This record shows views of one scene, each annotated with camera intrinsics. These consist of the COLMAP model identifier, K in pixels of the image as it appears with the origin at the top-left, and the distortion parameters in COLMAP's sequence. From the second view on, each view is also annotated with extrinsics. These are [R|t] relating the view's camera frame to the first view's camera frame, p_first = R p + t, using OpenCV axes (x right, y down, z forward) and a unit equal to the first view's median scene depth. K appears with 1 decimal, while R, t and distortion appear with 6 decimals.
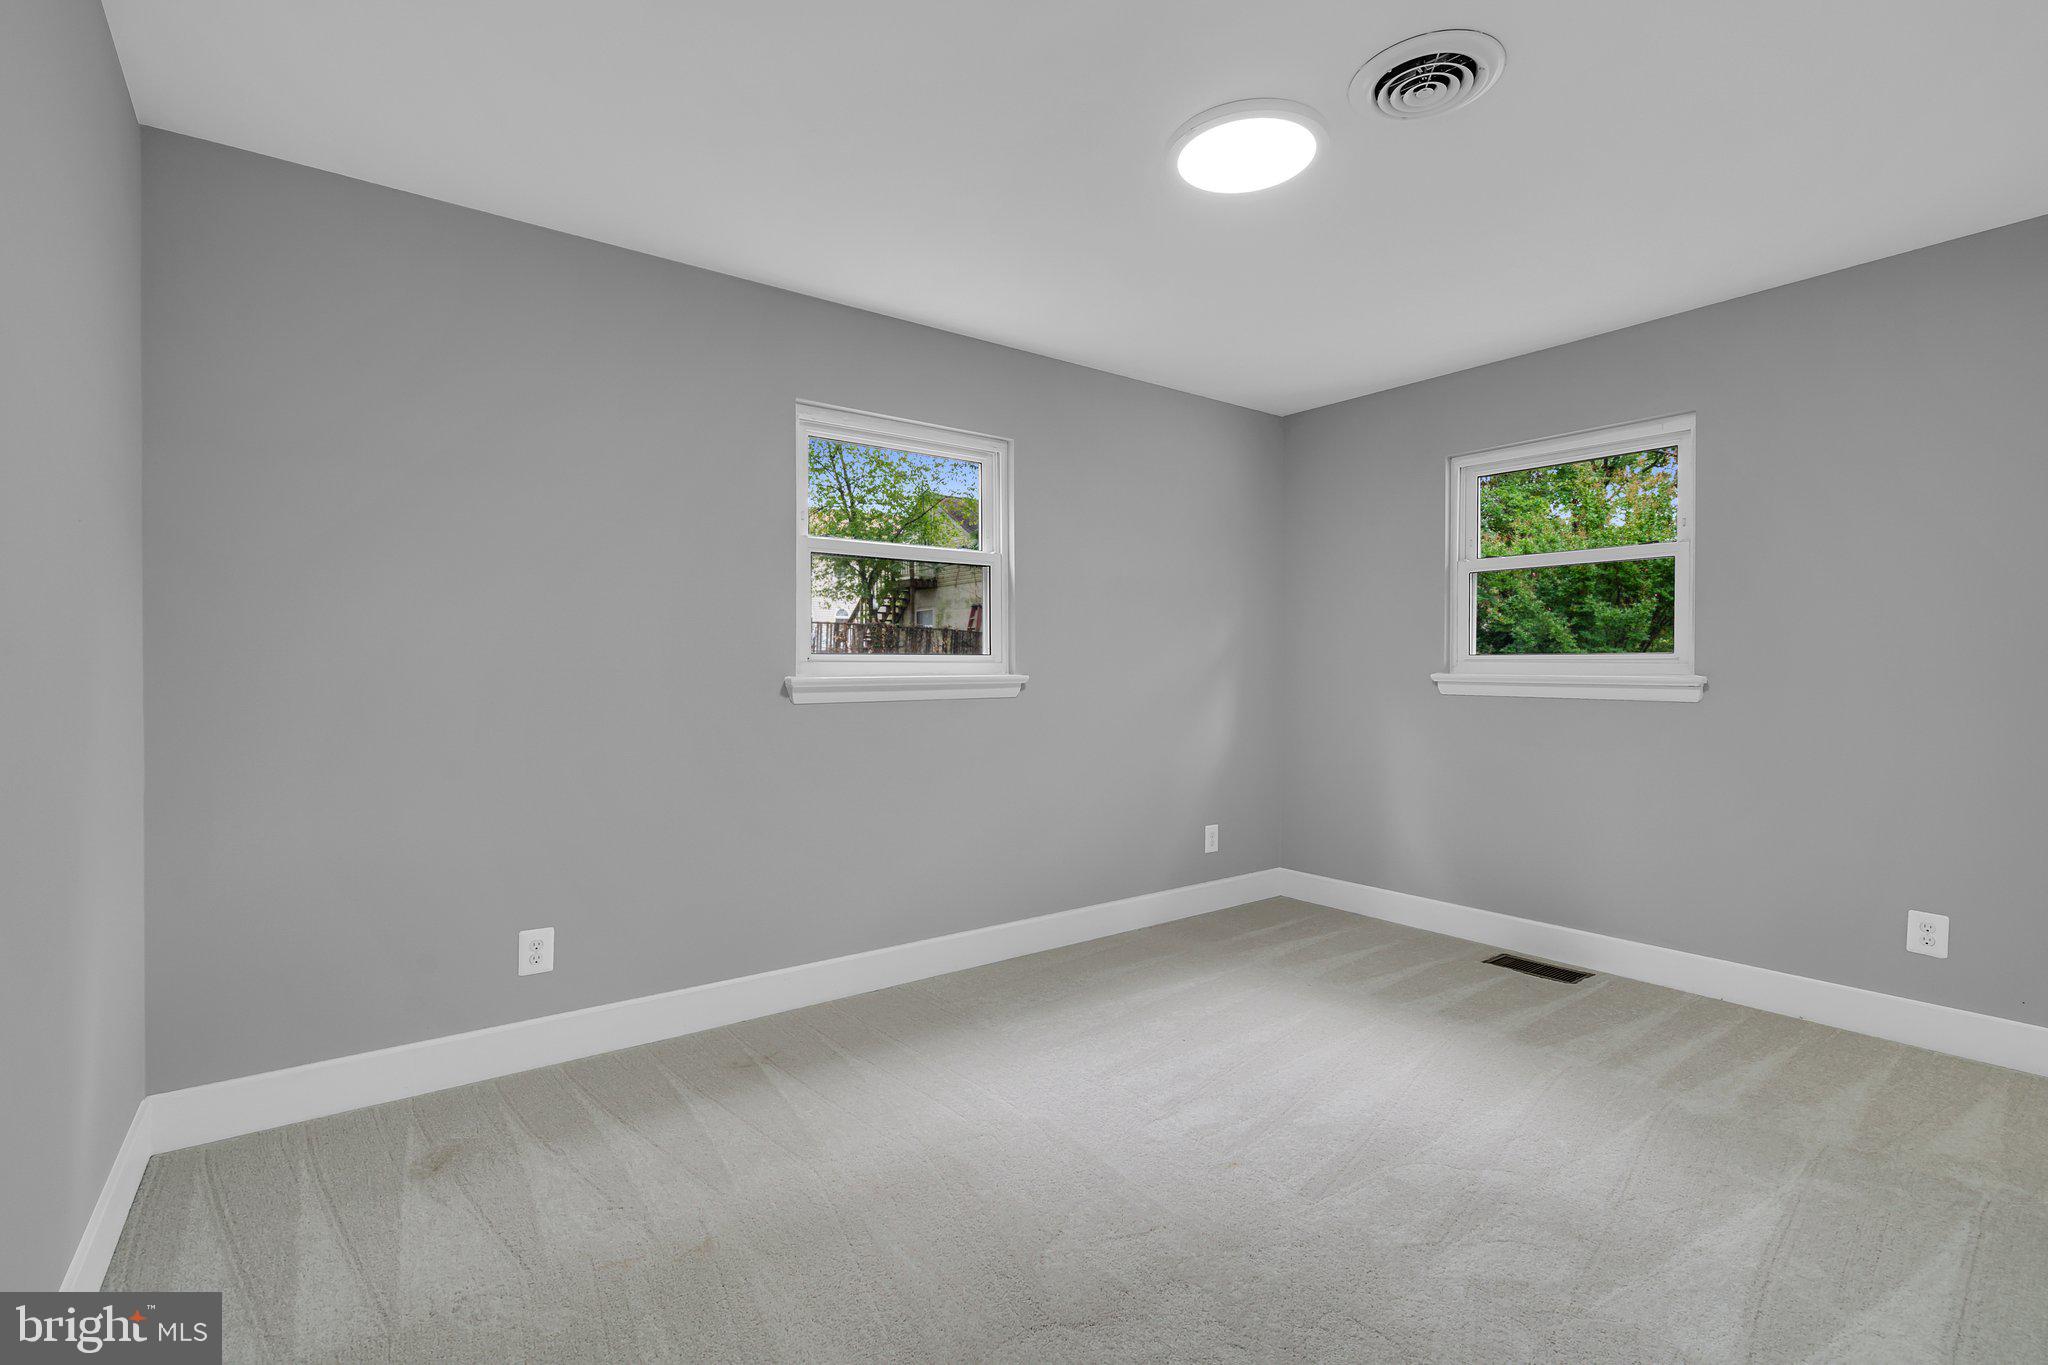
lens RADIAL K [[937.9, 0, 1022.2], [0, 937.9, 683.9], [0, 0, 1]] dist [-0.000508, 0.000059]
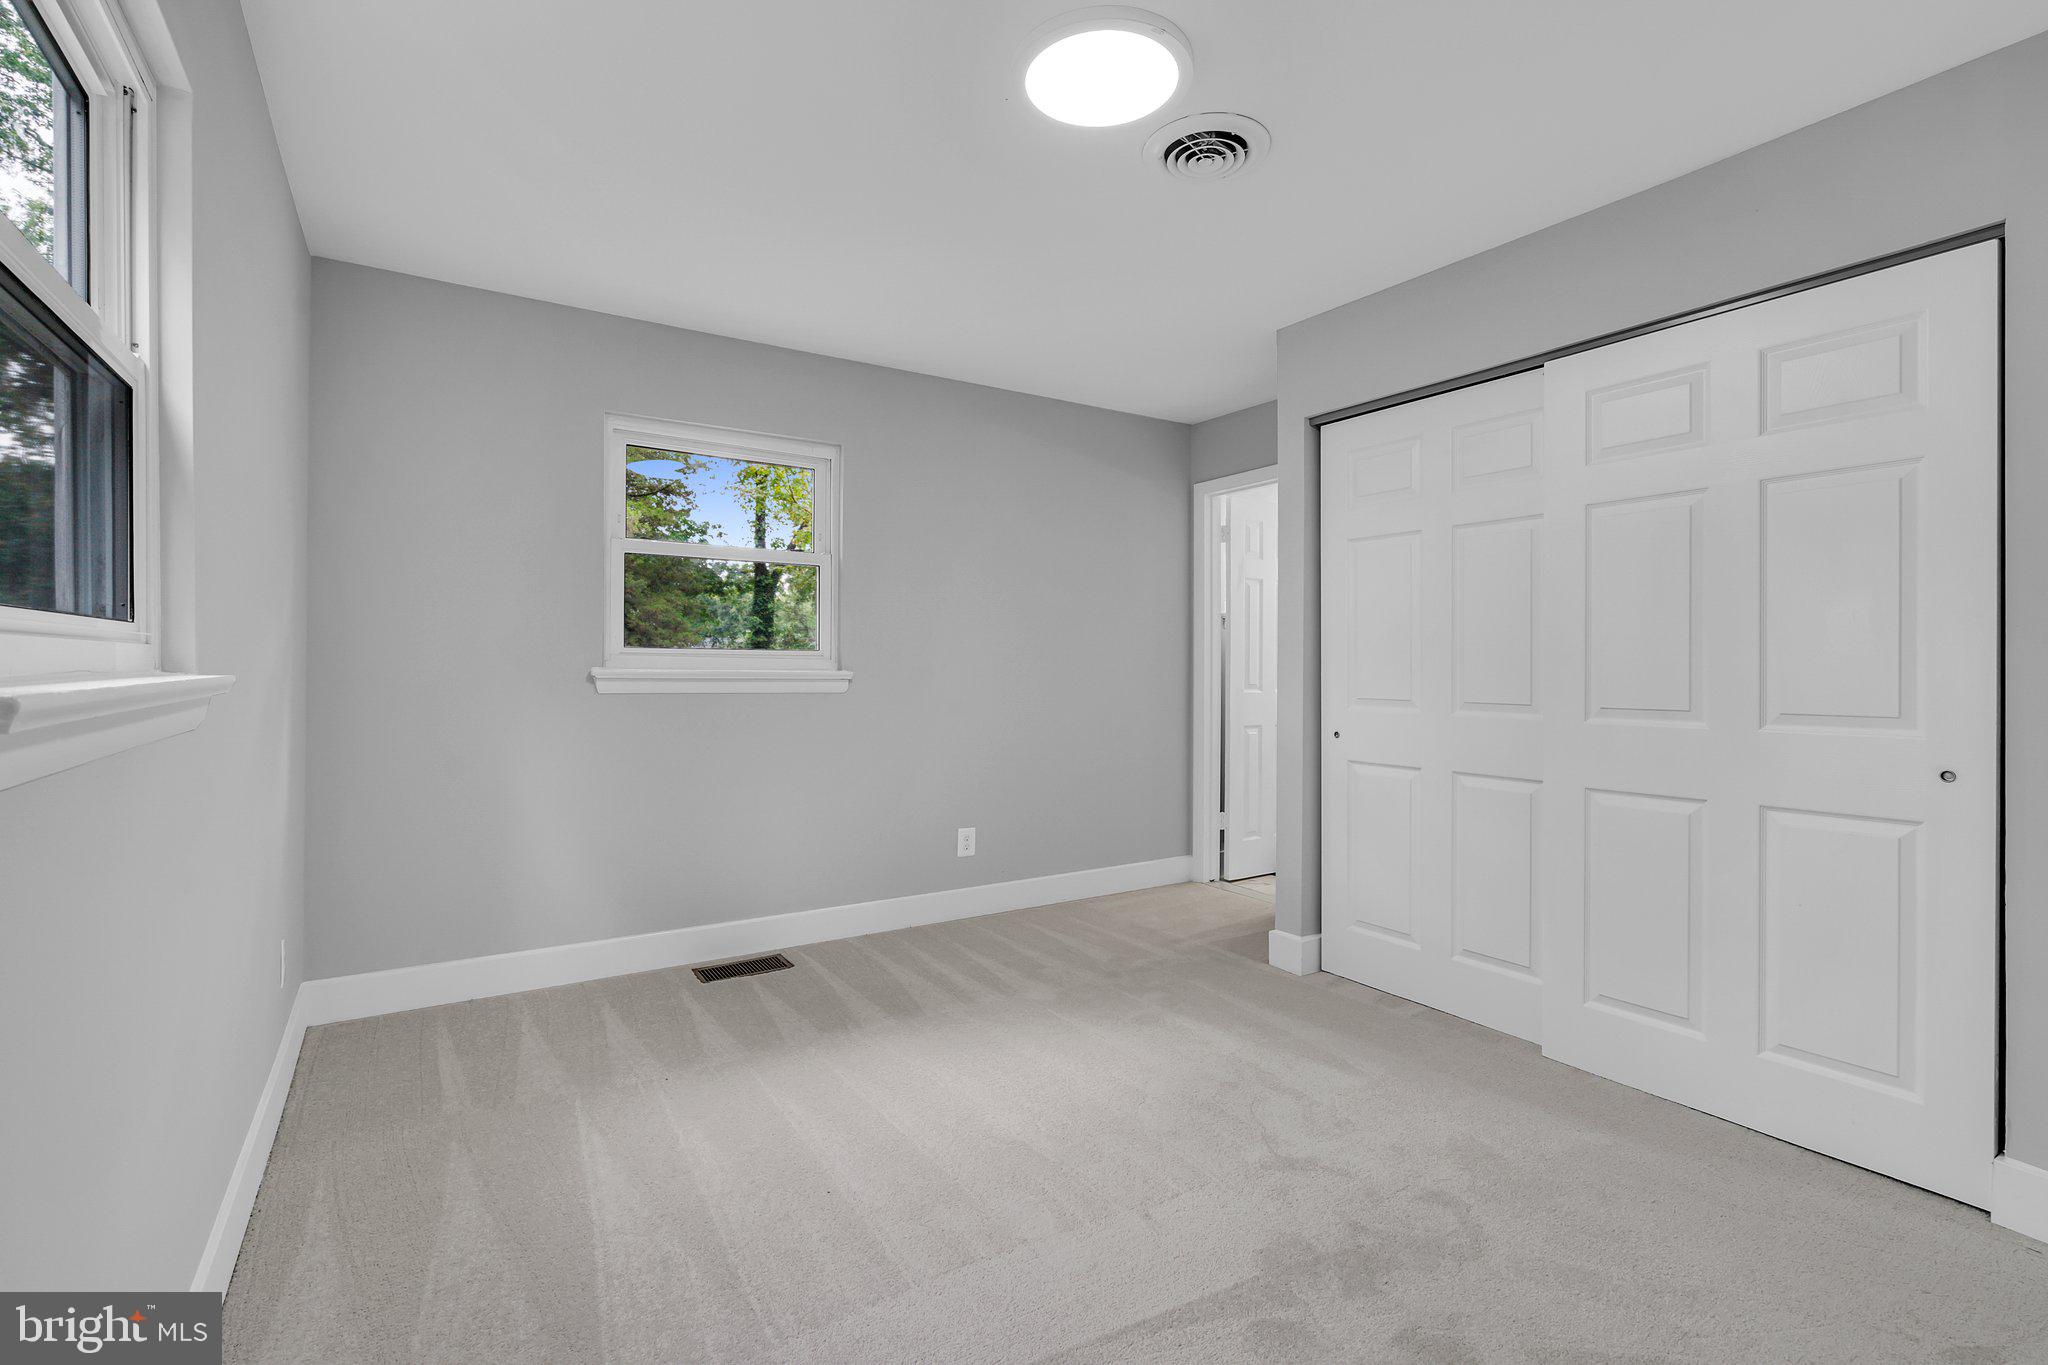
lens RADIAL K [[944.9, 0, 1016.4], [0, 944.9, 667.6], [0, 0, 1]] dist [0.001469, 0.000327]
pose [[0.061843, -0.002926, 0.998082, -0.434646], [0.011316, 0.999933, 0.002230, -0.011097], [-0.998022, 0.011156, 0.061872, 0.668710]]
